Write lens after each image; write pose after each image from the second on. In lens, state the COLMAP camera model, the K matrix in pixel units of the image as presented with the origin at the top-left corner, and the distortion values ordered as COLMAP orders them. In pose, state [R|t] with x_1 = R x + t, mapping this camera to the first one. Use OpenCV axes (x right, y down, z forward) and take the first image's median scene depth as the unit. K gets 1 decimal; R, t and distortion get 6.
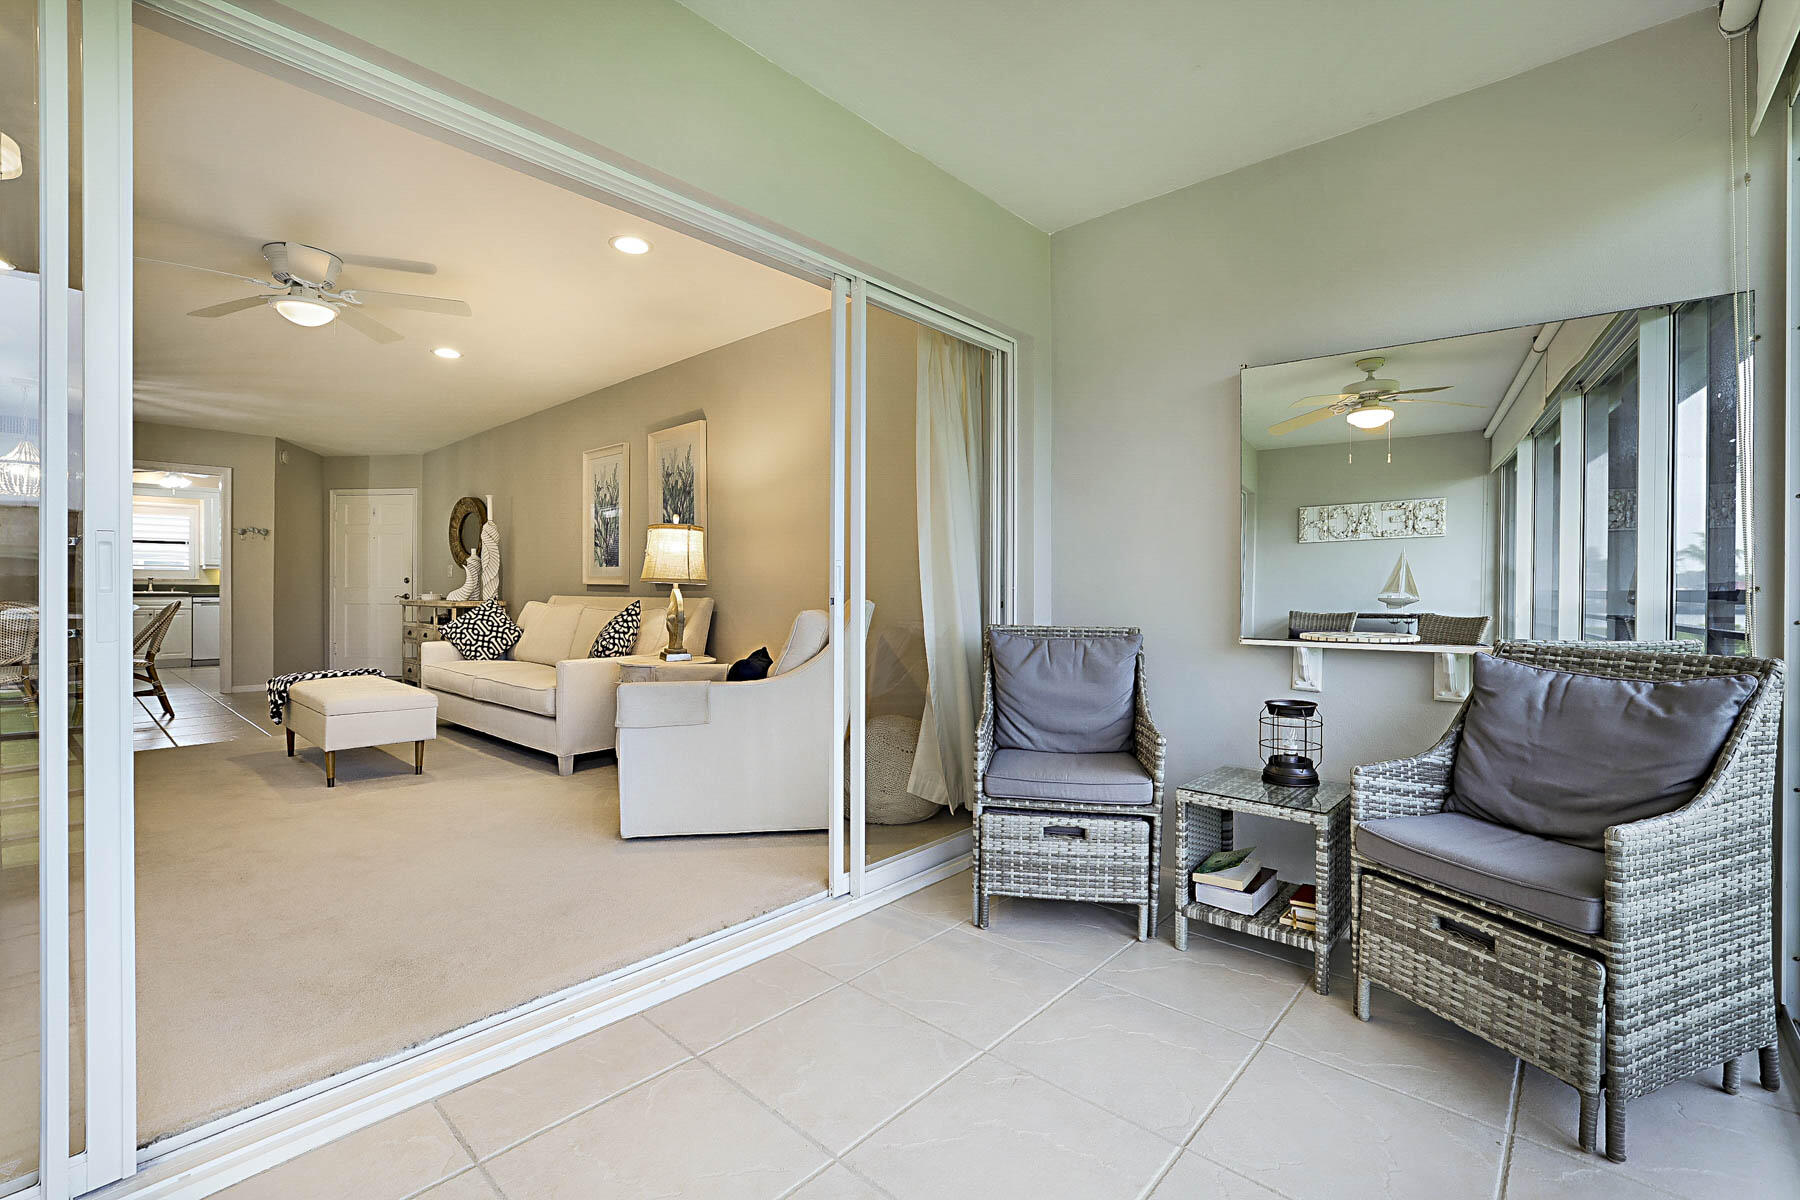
lens RADIAL K [[779.9, 0, 896.5], [0, 779.9, 594.6], [0, 0, 1]] dist [-0.043465, 0.015852]
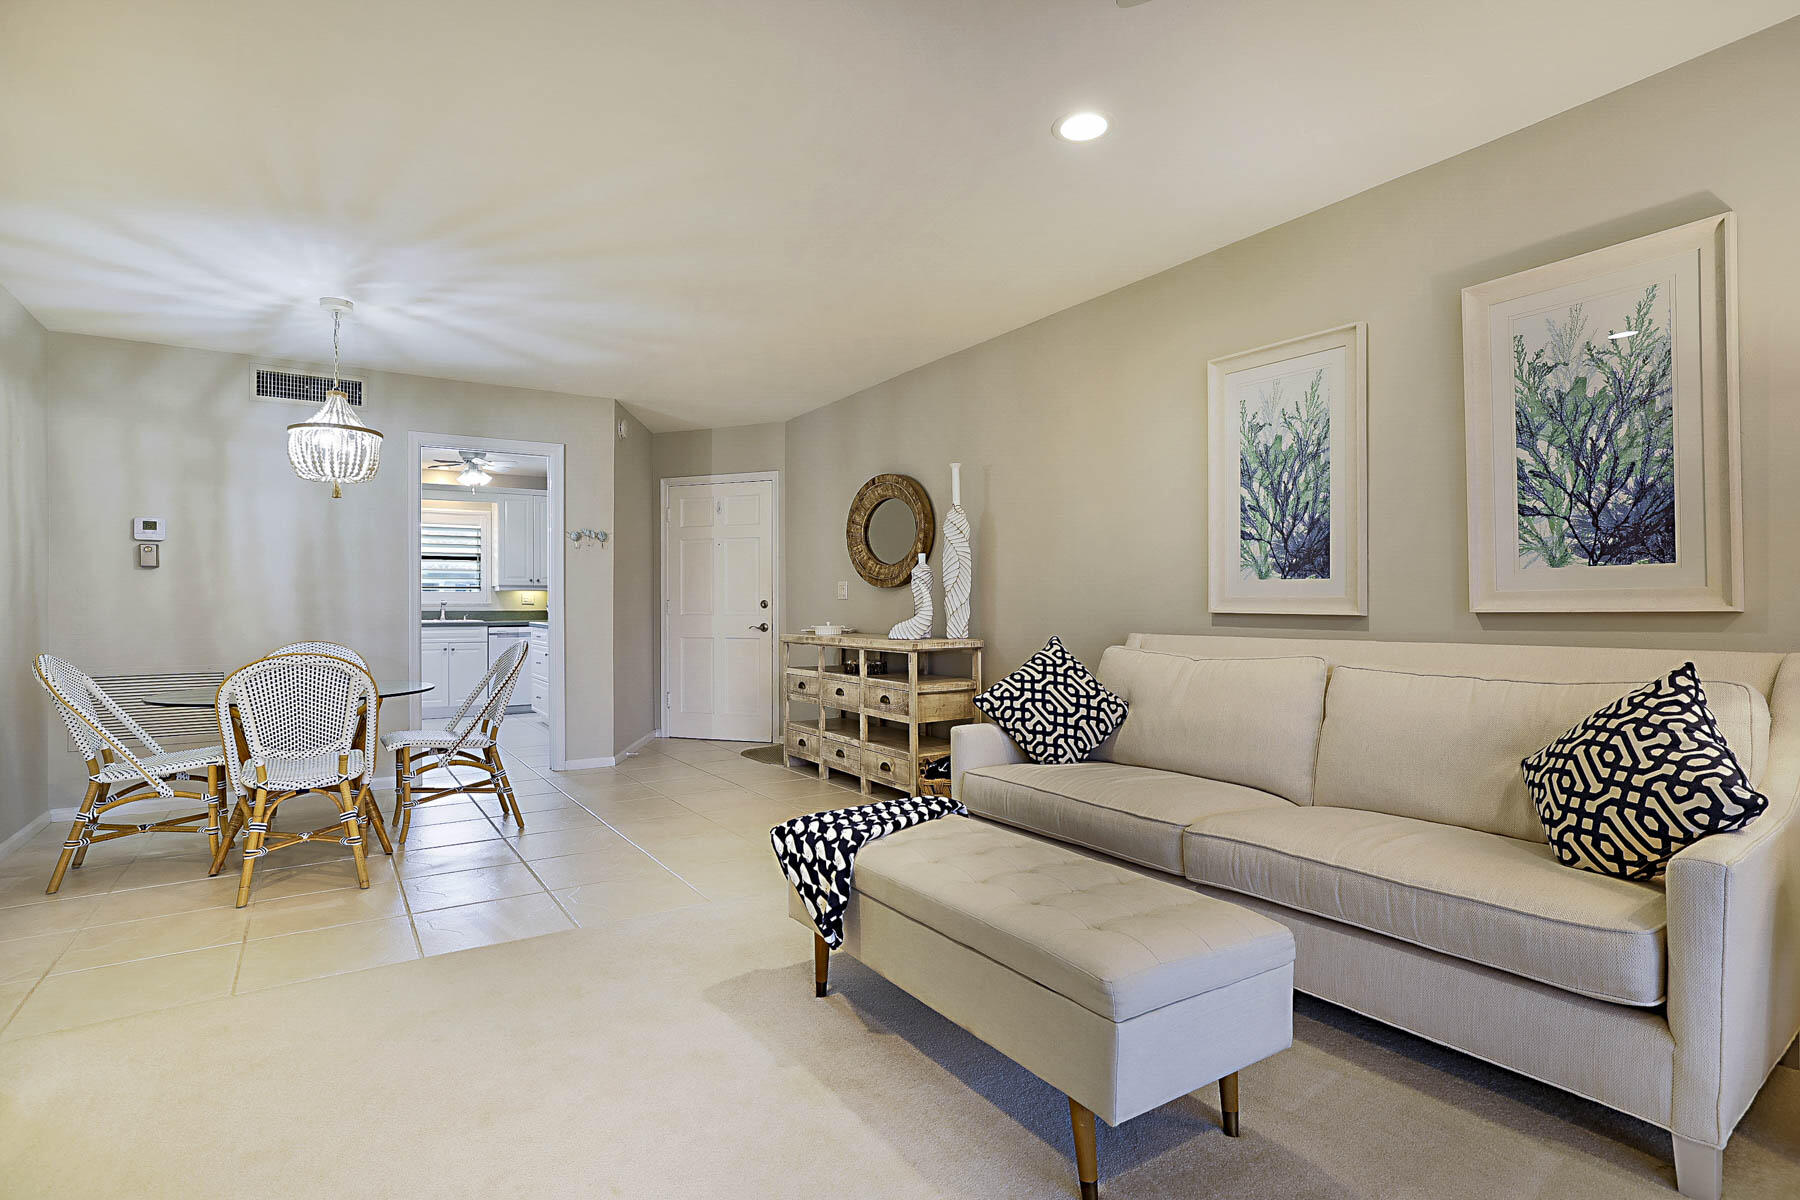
lens RADIAL K [[897.0, 0, 894.1], [0, 897.0, 597.5], [0, 0, 1]] dist [-0.013585, 0.000456]
pose [[0.964350, -0.010253, -0.264431, -0.451956], [0.006148, 0.999847, -0.016348, -0.015344], [0.264558, 0.014139, 0.964266, 0.361340]]
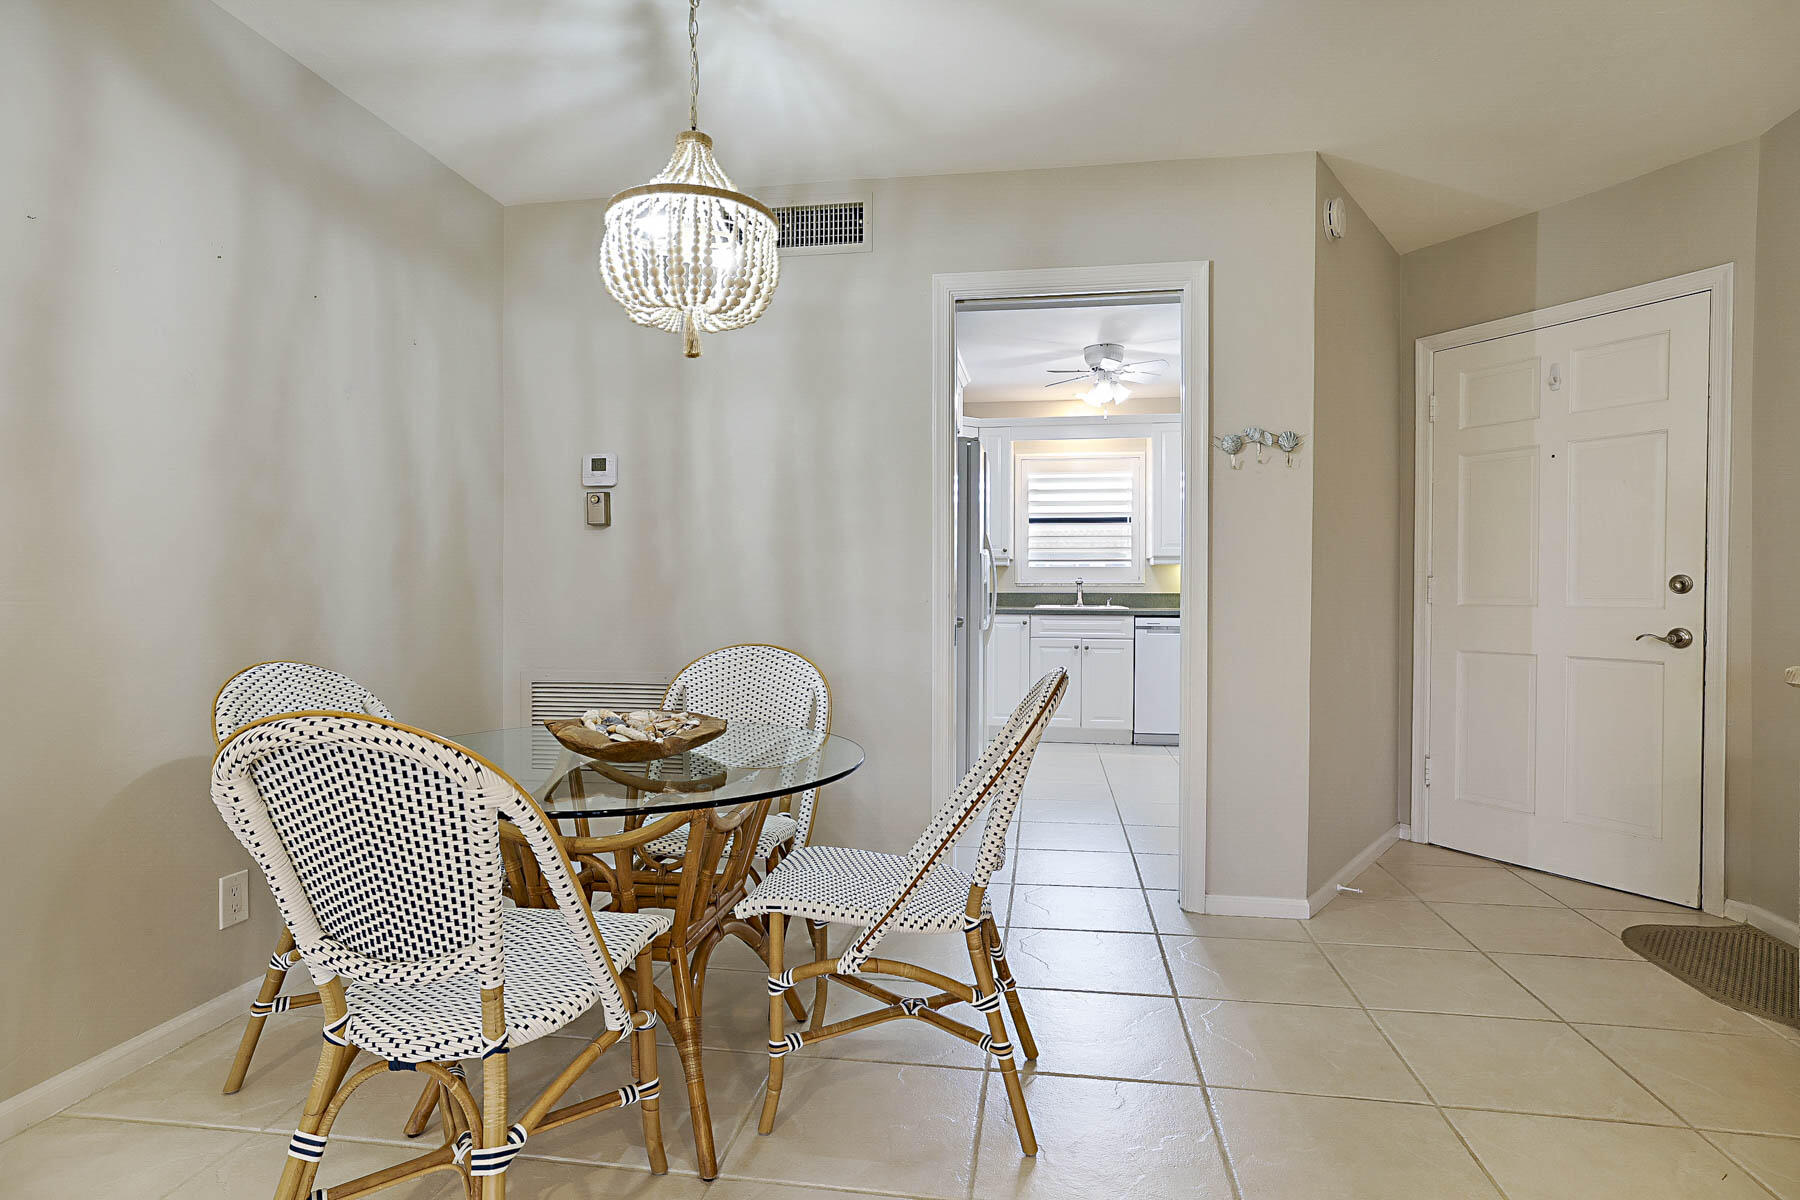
lens RADIAL K [[955.1, 0, 898.0], [0, 955.1, 603.1], [0, 0, 1]] dist [-0.036073, 0.027353]
pose [[0.533249, 0.009960, -0.845900, -0.715502], [-0.005940, 0.999950, 0.008029, -0.017880], [0.845937, 0.000743, 0.533282, 0.798672]]
